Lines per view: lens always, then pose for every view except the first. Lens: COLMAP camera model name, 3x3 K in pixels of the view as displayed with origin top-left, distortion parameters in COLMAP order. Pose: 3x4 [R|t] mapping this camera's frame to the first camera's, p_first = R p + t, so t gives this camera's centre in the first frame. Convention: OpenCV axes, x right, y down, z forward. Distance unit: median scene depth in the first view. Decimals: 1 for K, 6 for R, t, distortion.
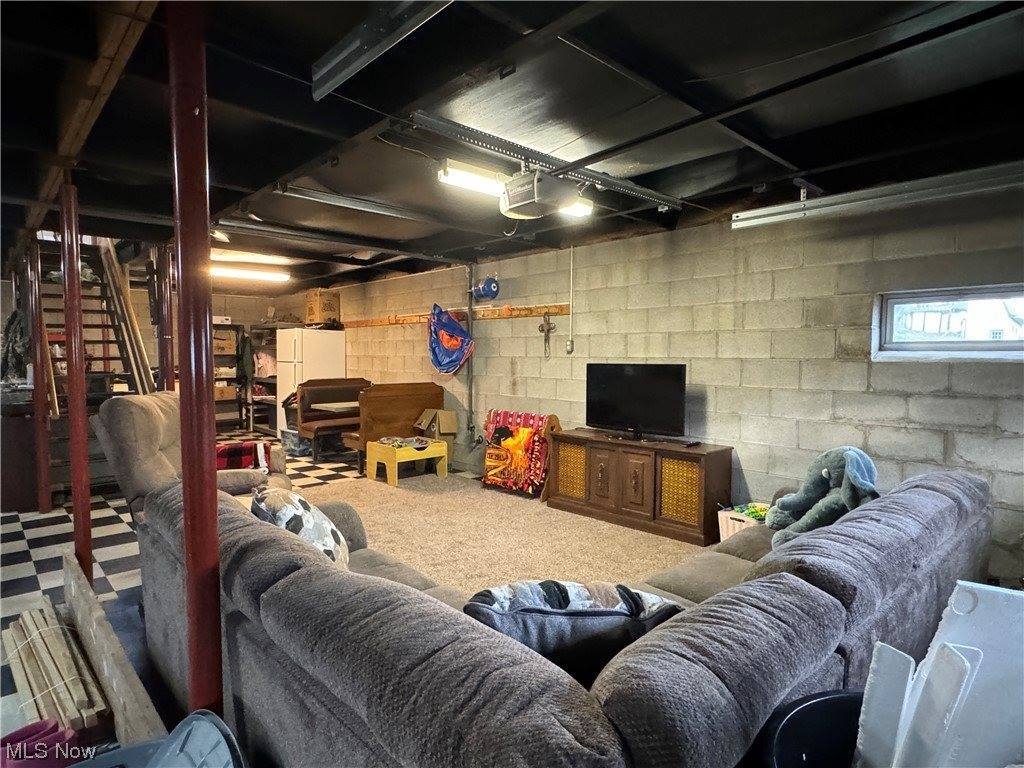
lens RADIAL K [[563.3, 0, 511.3], [0, 563.3, 384.3], [0, 0, 1]] dist [0.007013, 0.000623]
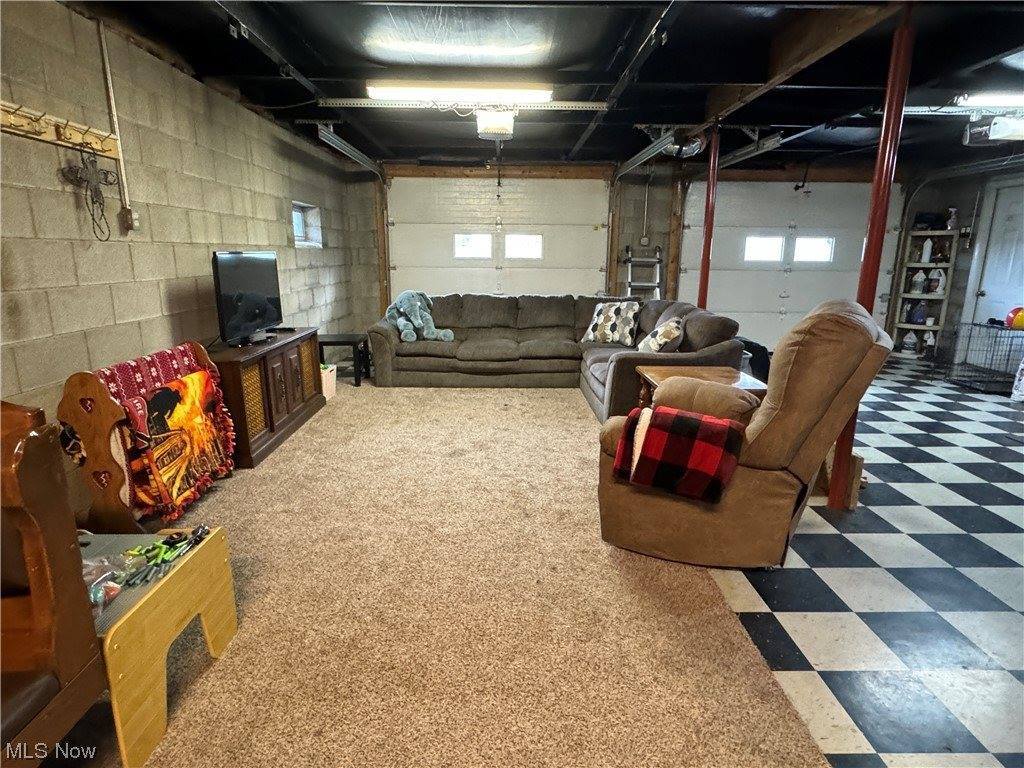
lens RADIAL K [[563.3, 0, 512.4], [0, 563.3, 383.0], [0, 0, 1]] dist [0.007013, 0.000623]
pose [[-0.729795, -0.160529, 0.664553, -0.556767], [0.035151, 0.961946, 0.270970, -0.051386], [-0.682762, 0.221112, -0.696380, 1.143216]]
